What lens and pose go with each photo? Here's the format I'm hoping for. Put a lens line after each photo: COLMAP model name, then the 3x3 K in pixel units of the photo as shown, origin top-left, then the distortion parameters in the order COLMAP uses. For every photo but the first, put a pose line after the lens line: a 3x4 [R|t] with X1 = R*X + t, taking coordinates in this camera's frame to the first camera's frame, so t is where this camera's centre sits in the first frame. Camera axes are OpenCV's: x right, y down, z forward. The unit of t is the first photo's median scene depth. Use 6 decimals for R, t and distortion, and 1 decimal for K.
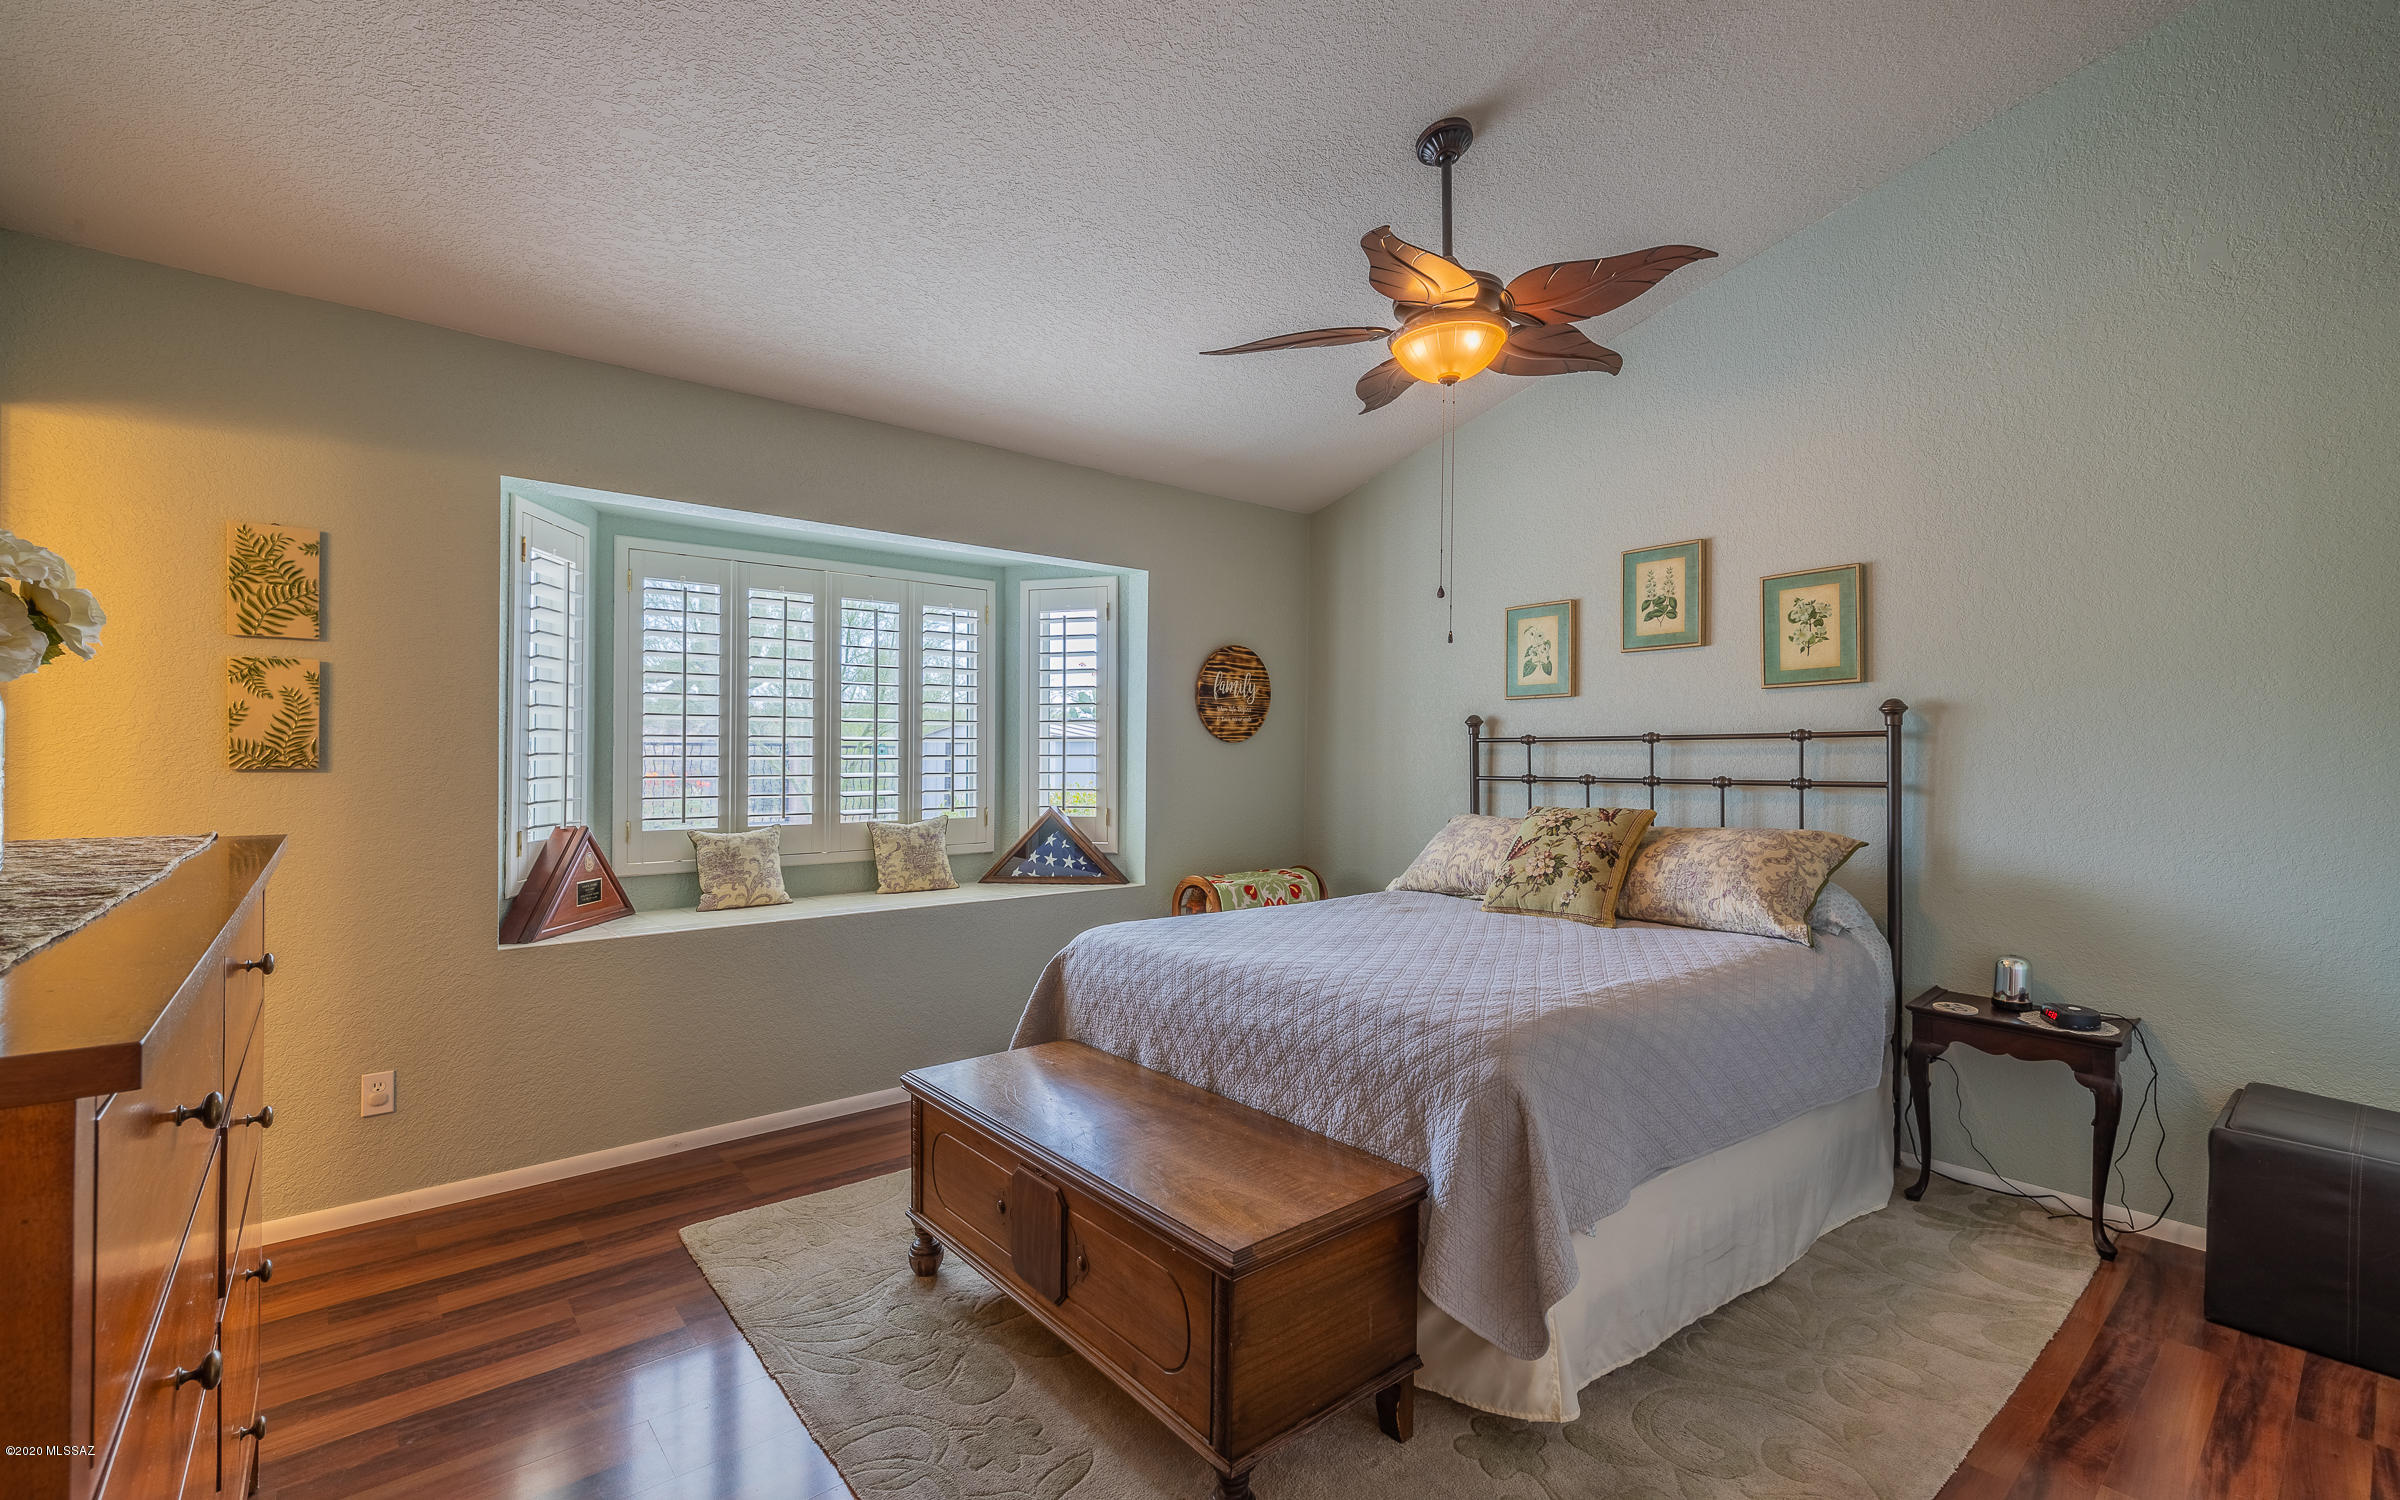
lens RADIAL K [[1047.0, 0, 1196.7], [0, 1047.0, 735.9], [0, 0, 1]] dist [-0.000753, -0.000221]
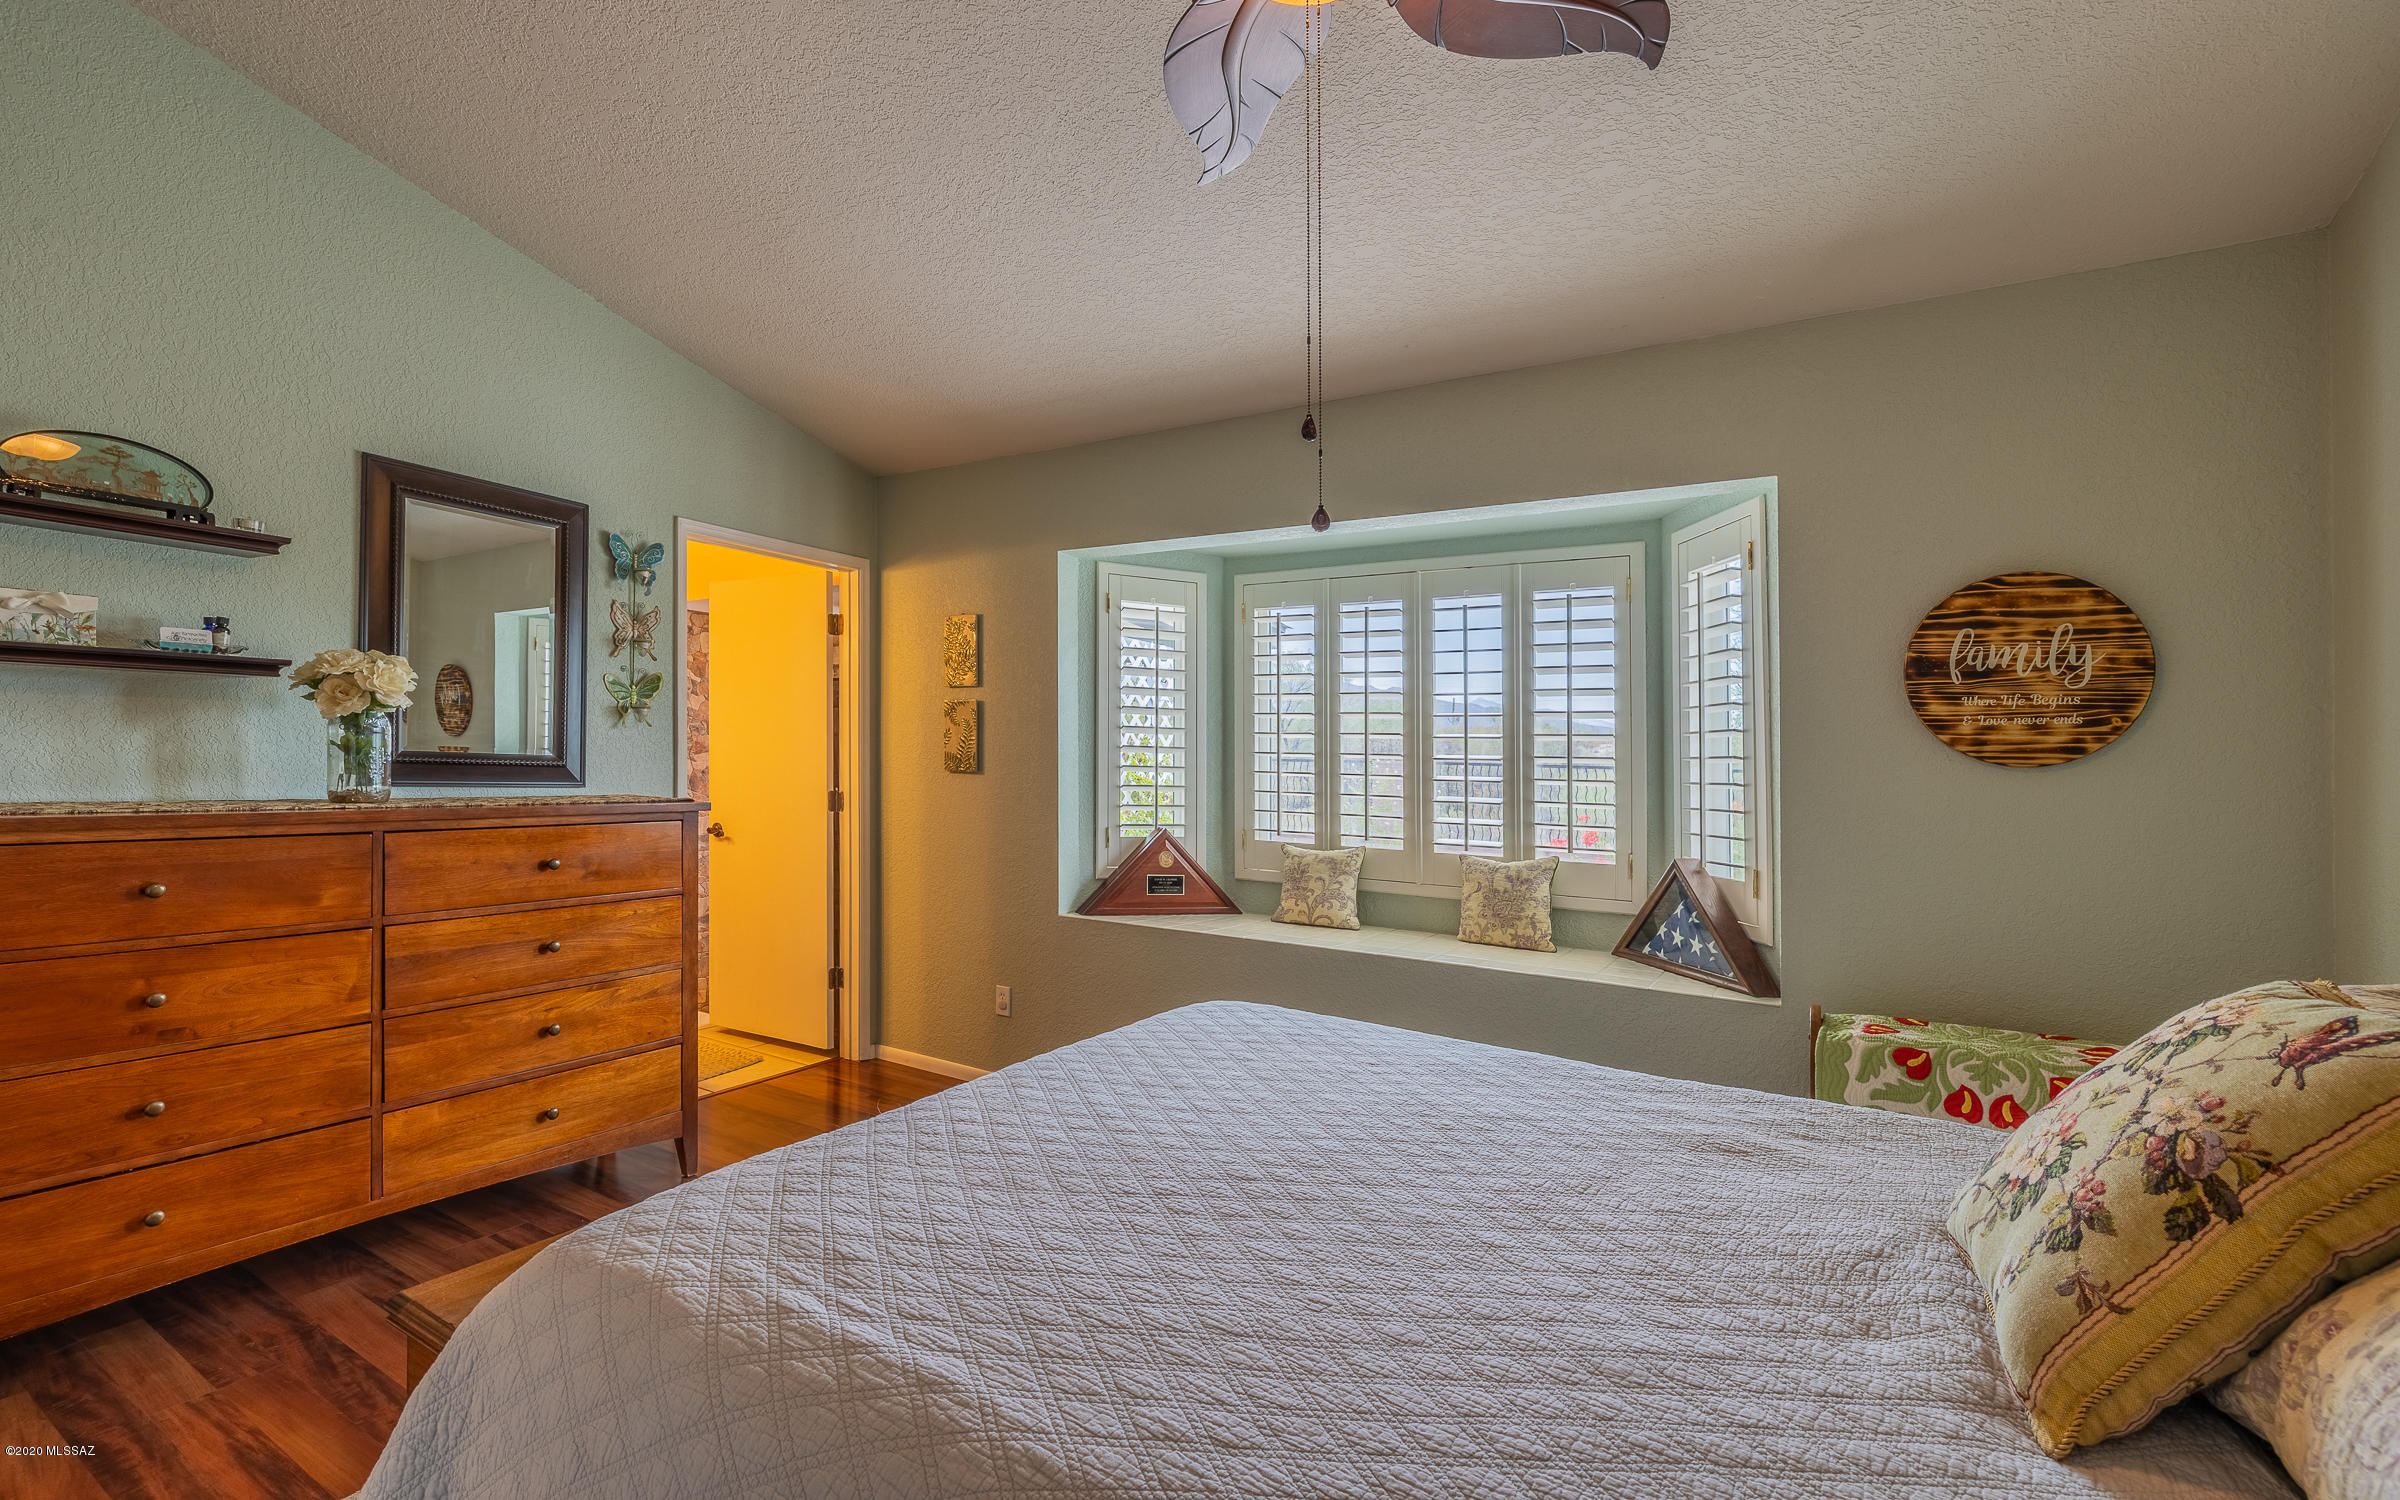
lens RADIAL K [[1040.1, 0, 1200.0], [0, 1040.1, 750.0], [0, 0, 1]] dist [0.000284, -0.000027]
pose [[0.313265, -0.008595, -0.949627, 0.417215], [-0.010190, 0.999871, -0.012411, 0.009082], [0.949611, 0.013564, 0.313137, 0.514430]]
